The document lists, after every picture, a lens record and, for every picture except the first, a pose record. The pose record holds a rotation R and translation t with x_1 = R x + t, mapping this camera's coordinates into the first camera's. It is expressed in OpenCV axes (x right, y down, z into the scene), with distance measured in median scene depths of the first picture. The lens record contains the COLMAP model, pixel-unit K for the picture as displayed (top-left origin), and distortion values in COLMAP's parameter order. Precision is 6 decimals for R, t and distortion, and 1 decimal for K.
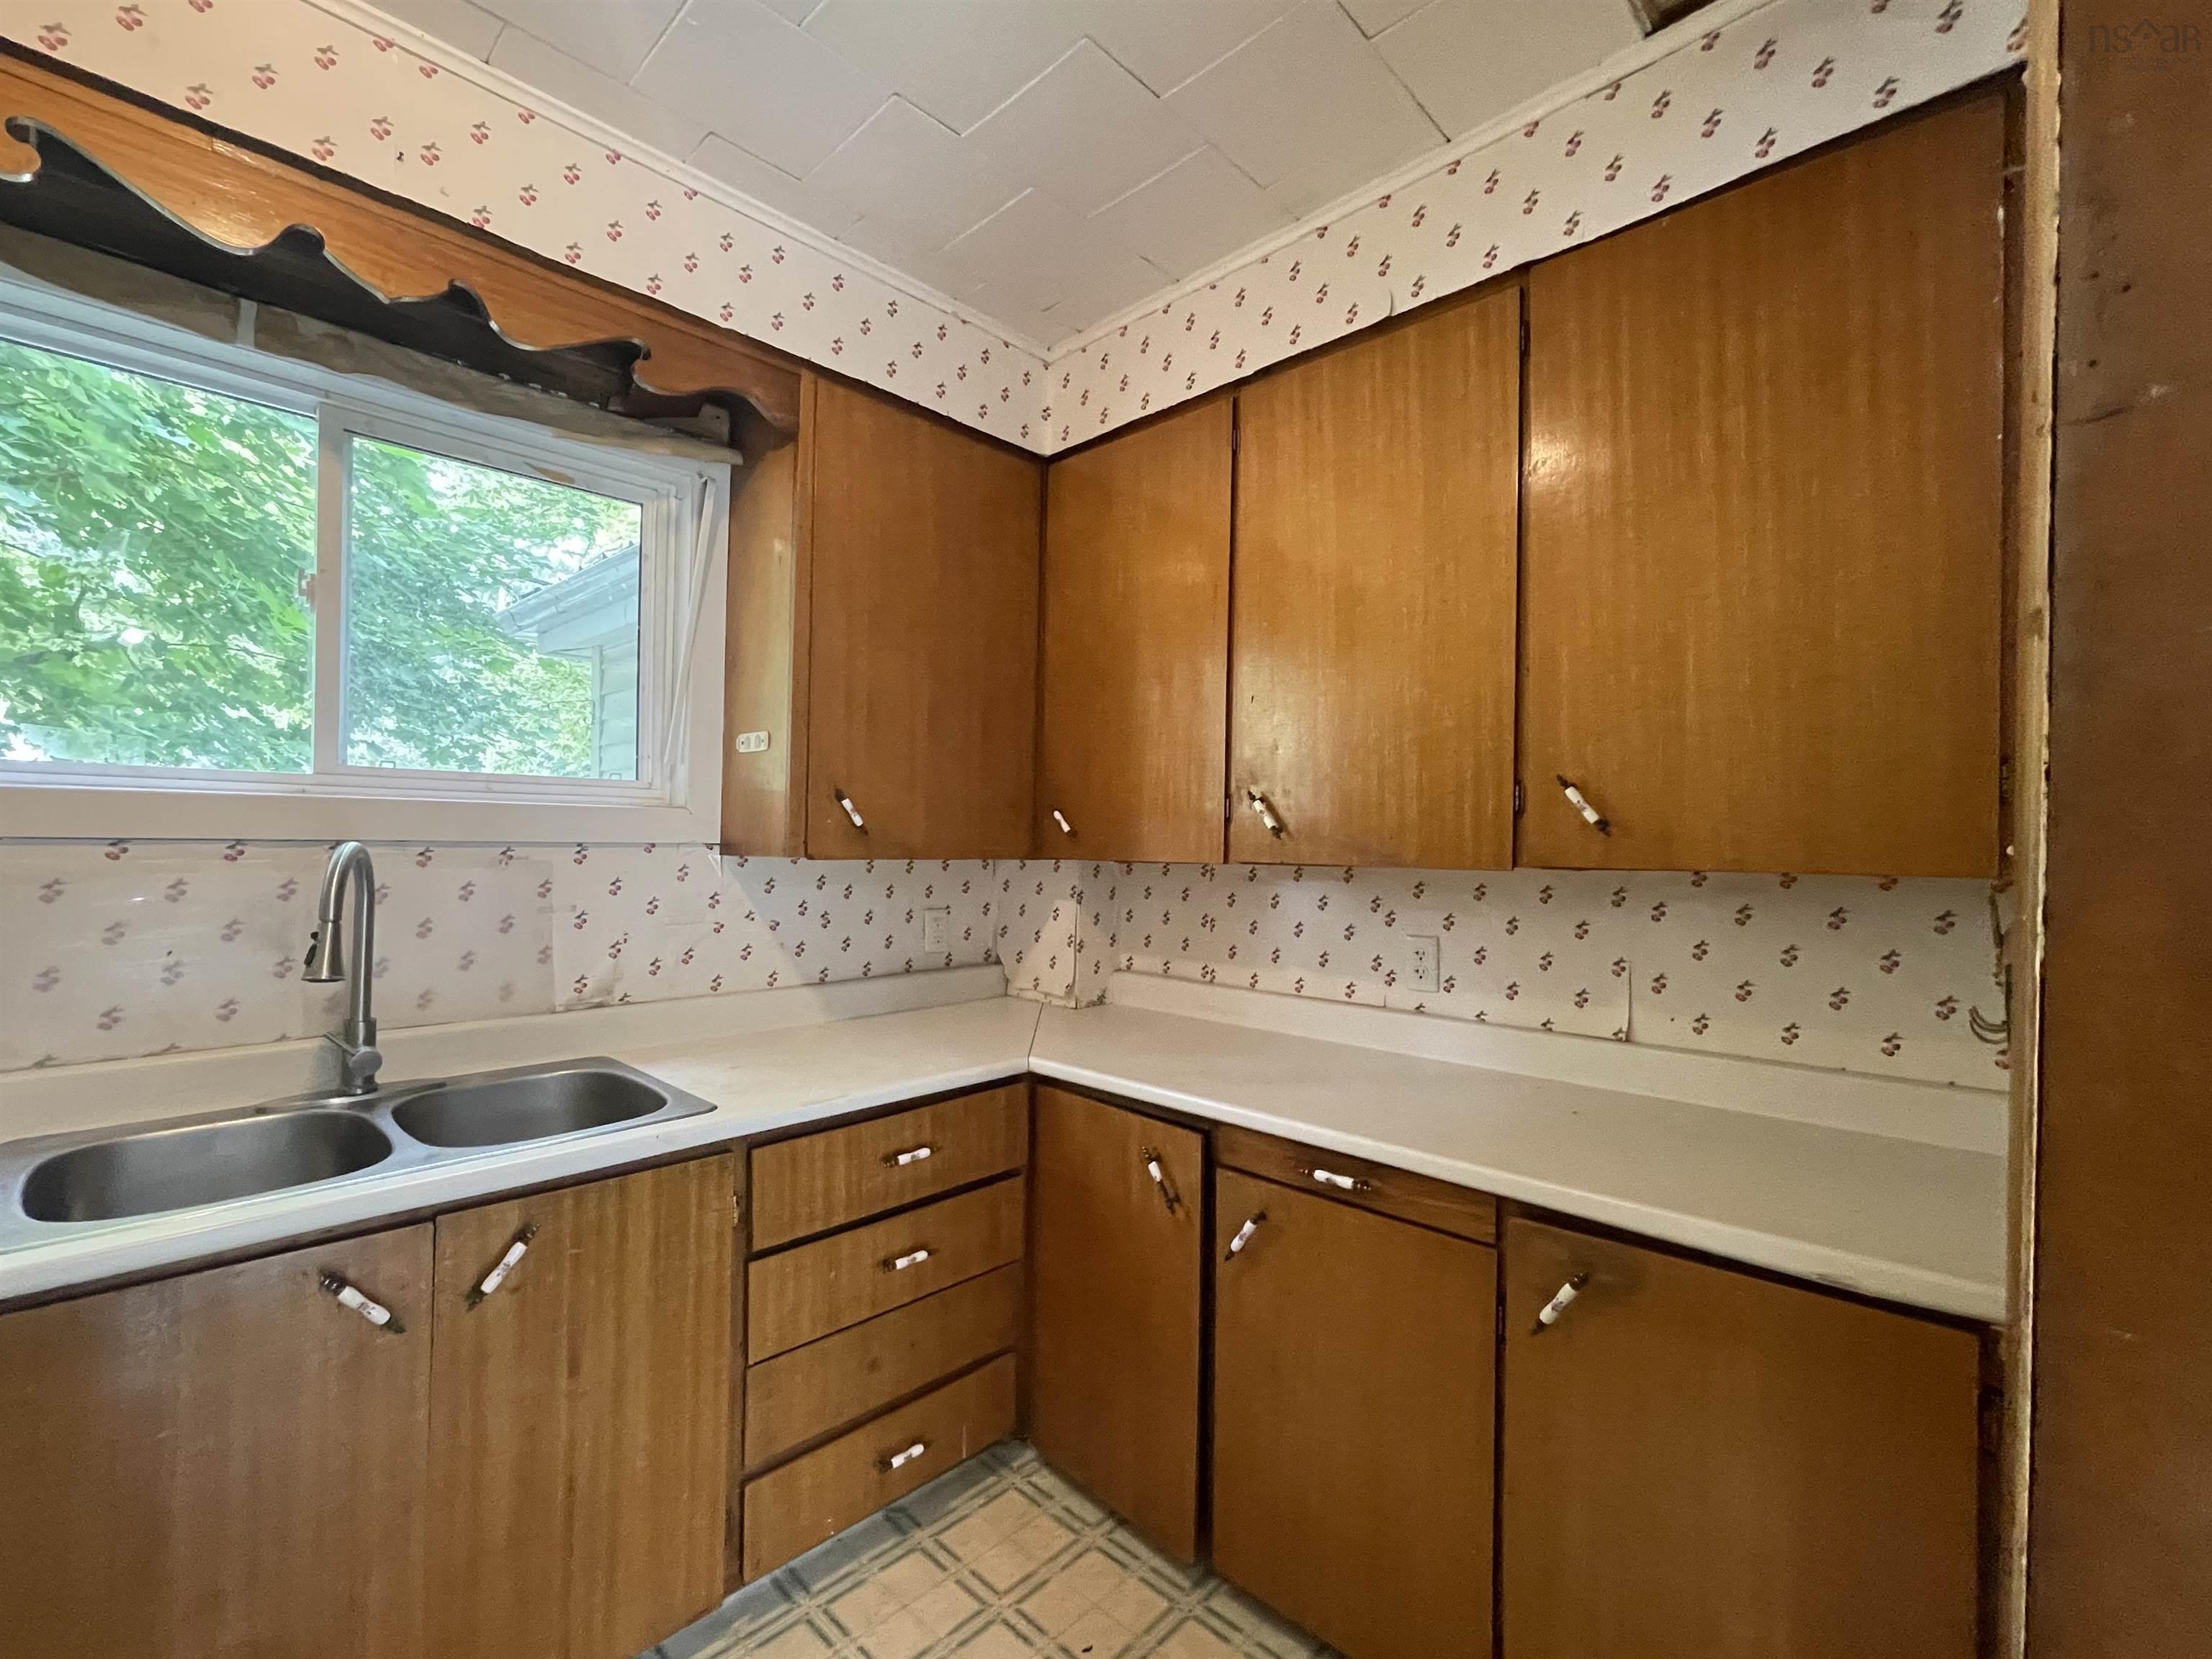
lens RADIAL K [[968.6, 0, 1111.3], [0, 968.6, 831.7], [0, 0, 1]] dist [-0.004680, 0.003173]
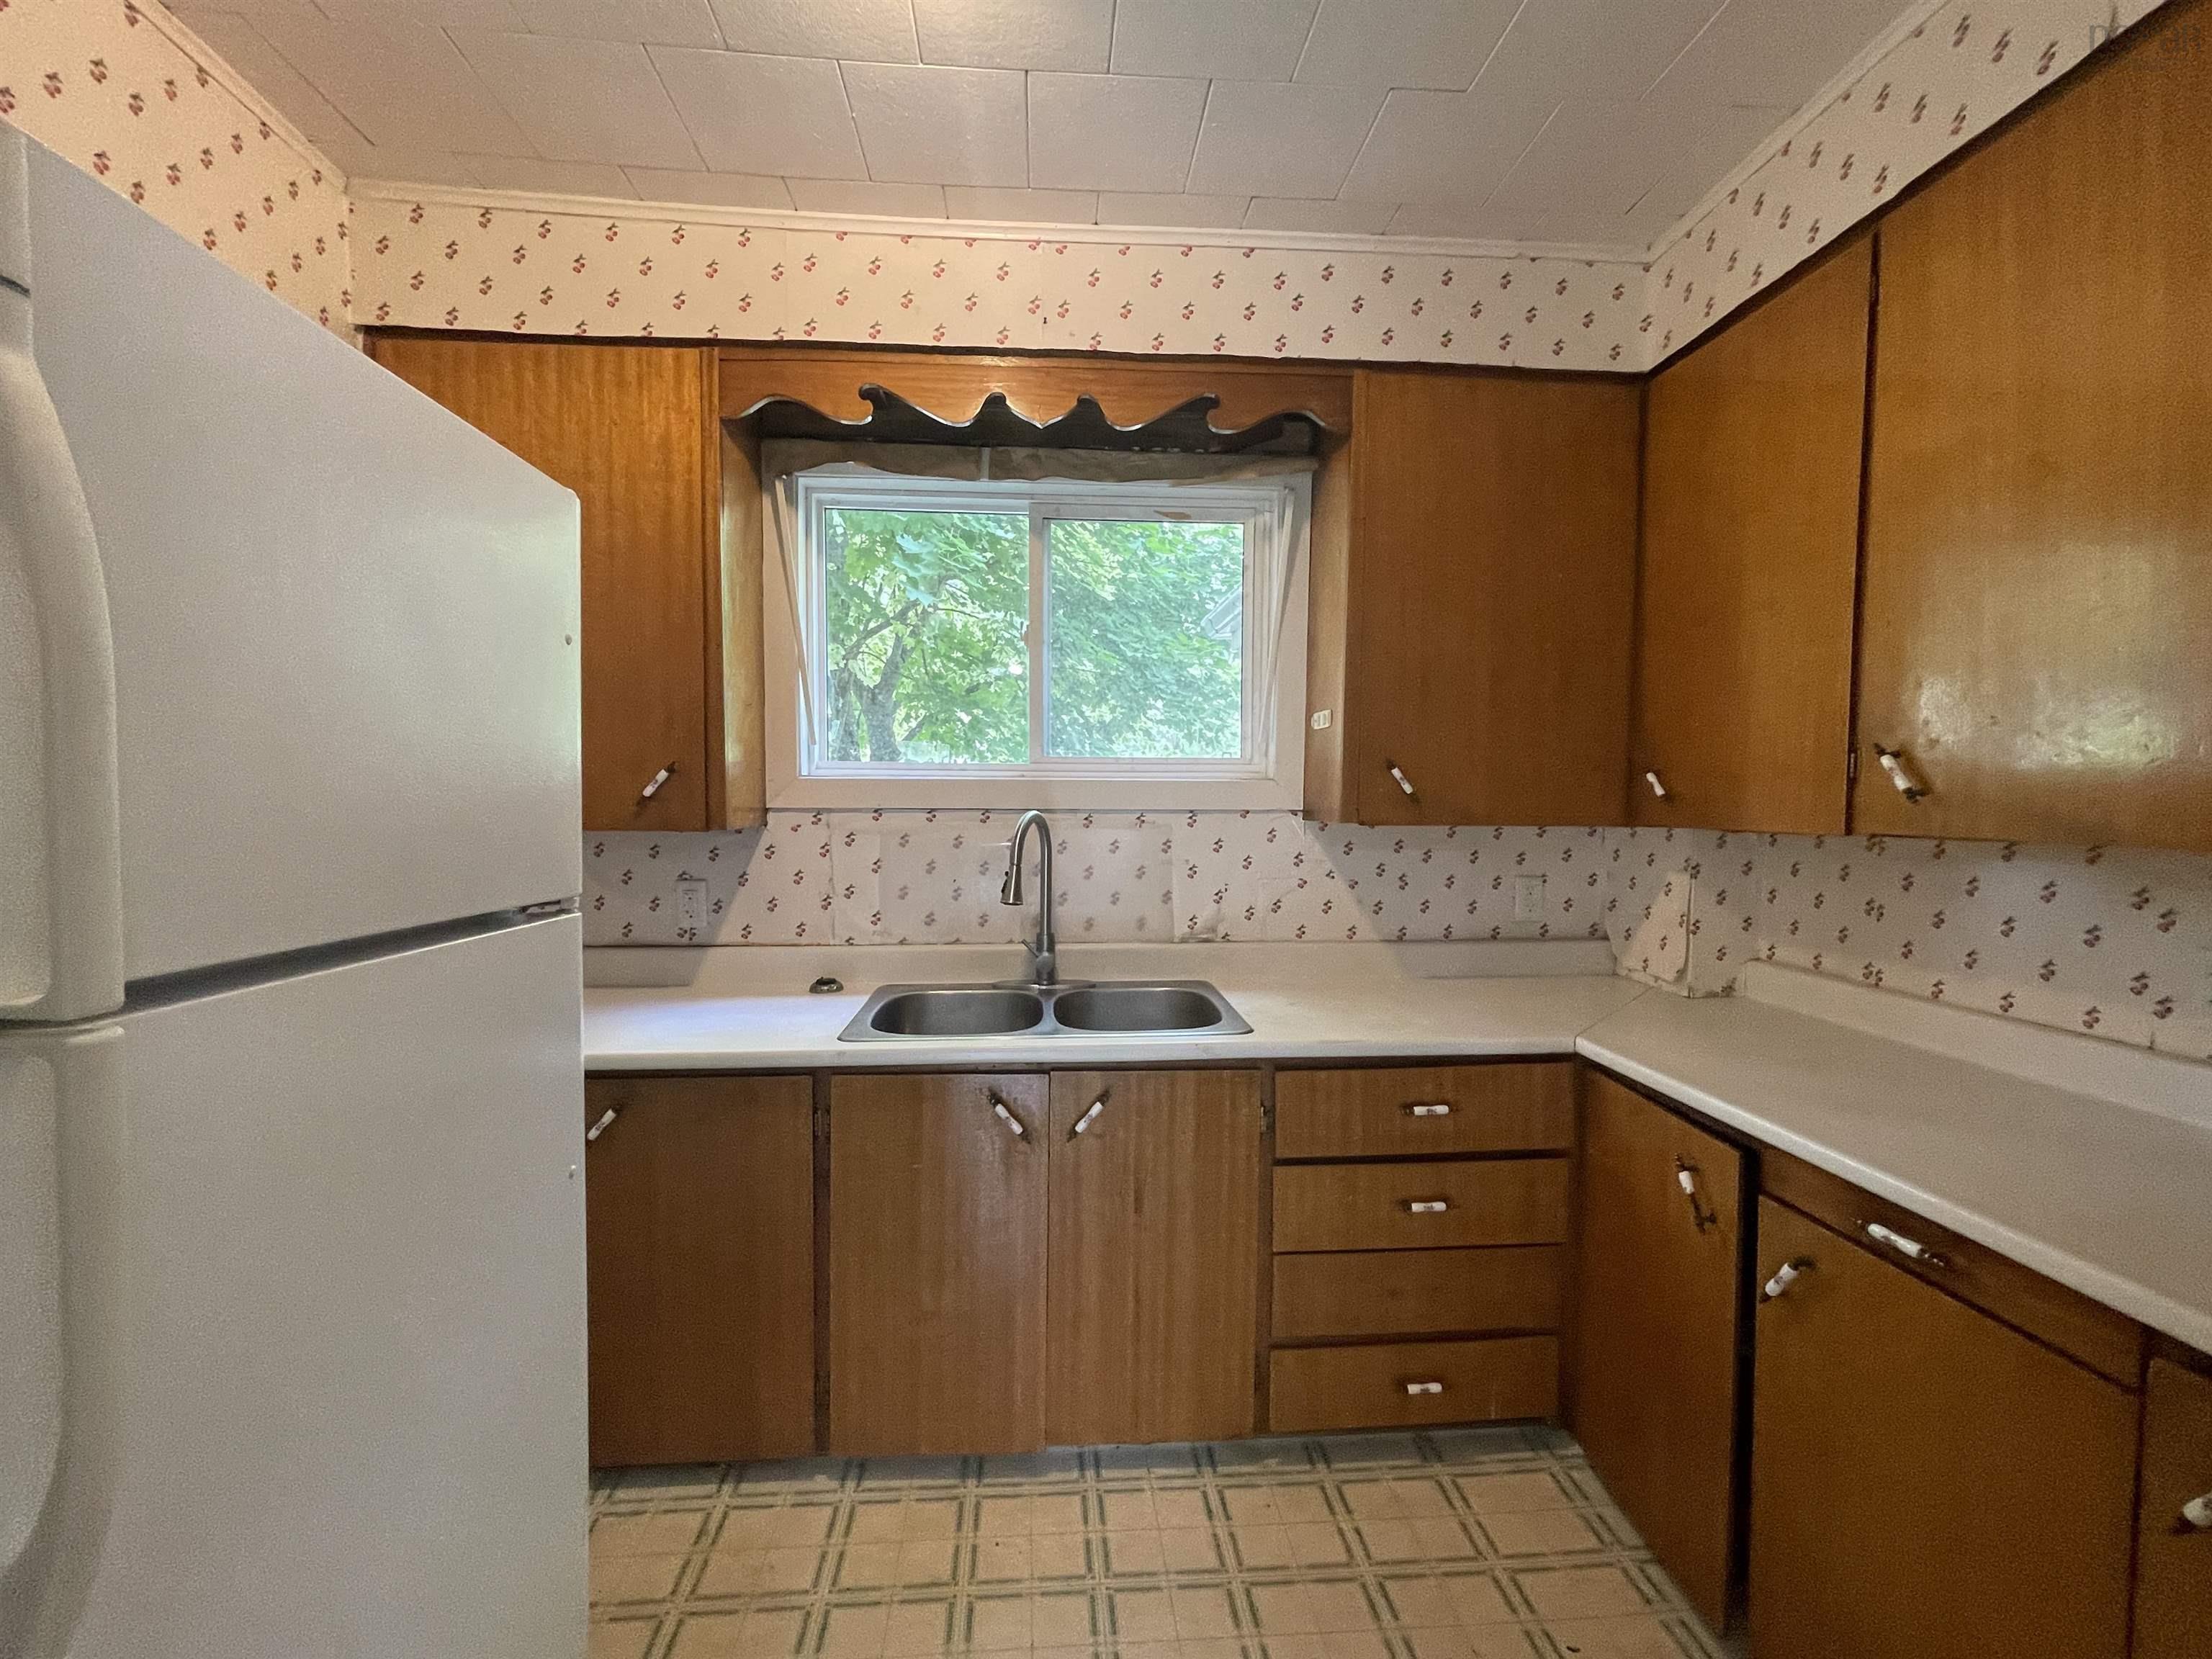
lens RADIAL K [[968.6, 0, 1106.2], [0, 968.6, 830.6], [0, 0, 1]] dist [-0.004680, 0.003173]
pose [[0.739791, 0.013896, -0.672694, 0.220243], [0.011212, 0.999393, 0.032975, -0.004482], [0.672744, -0.031937, 0.739186, 0.001216]]
